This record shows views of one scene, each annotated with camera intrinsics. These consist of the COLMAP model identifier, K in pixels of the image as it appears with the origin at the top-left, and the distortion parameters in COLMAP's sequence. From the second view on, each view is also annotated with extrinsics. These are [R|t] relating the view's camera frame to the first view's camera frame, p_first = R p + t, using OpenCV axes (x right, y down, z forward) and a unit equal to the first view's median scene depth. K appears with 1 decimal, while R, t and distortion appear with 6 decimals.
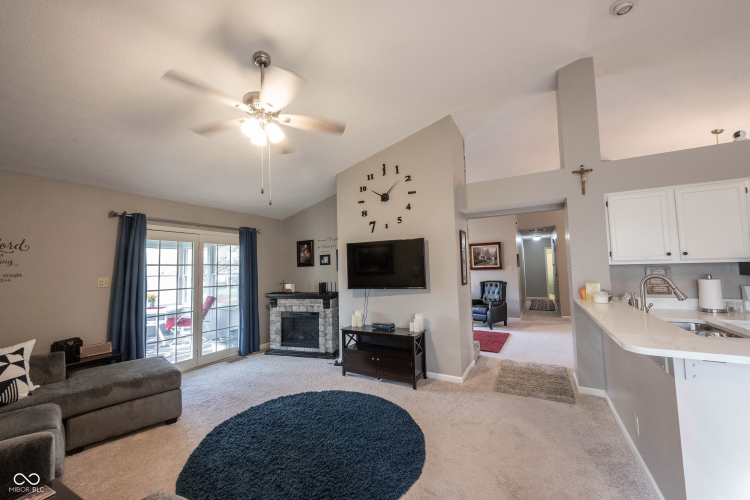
lens RADIAL K [[295.7, 0, 371.7], [0, 295.7, 252.6], [0, 0, 1]] dist [-0.001004, -0.001240]
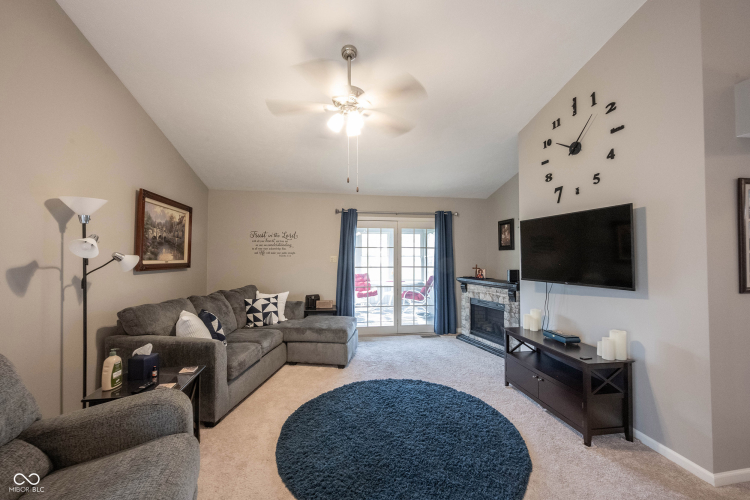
lens RADIAL K [[295.7, 0, 370.0], [0, 295.7, 250.8], [0, 0, 1]] dist [-0.001004, -0.001240]
pose [[0.615631, 0.013748, -0.787914, 0.300287], [0.026947, 0.998896, 0.038484, 0.006934], [0.787574, -0.044924, 0.614581, 0.222634]]
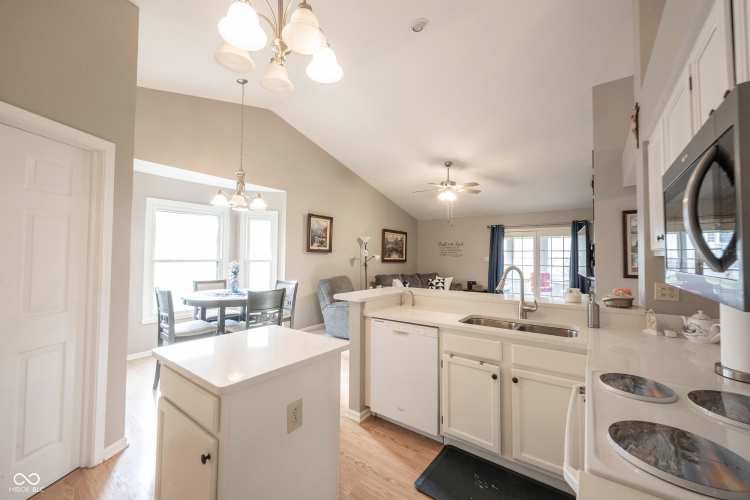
lens RADIAL K [[295.7, 0, 372.7], [0, 295.7, 247.9], [0, 0, 1]] dist [-0.001004, -0.001240]
pose [[-0.128839, -0.005255, -0.991652, 1.191518], [0.050128, 0.998673, -0.011805, 0.001933], [0.990398, -0.051230, -0.128405, 0.396204]]
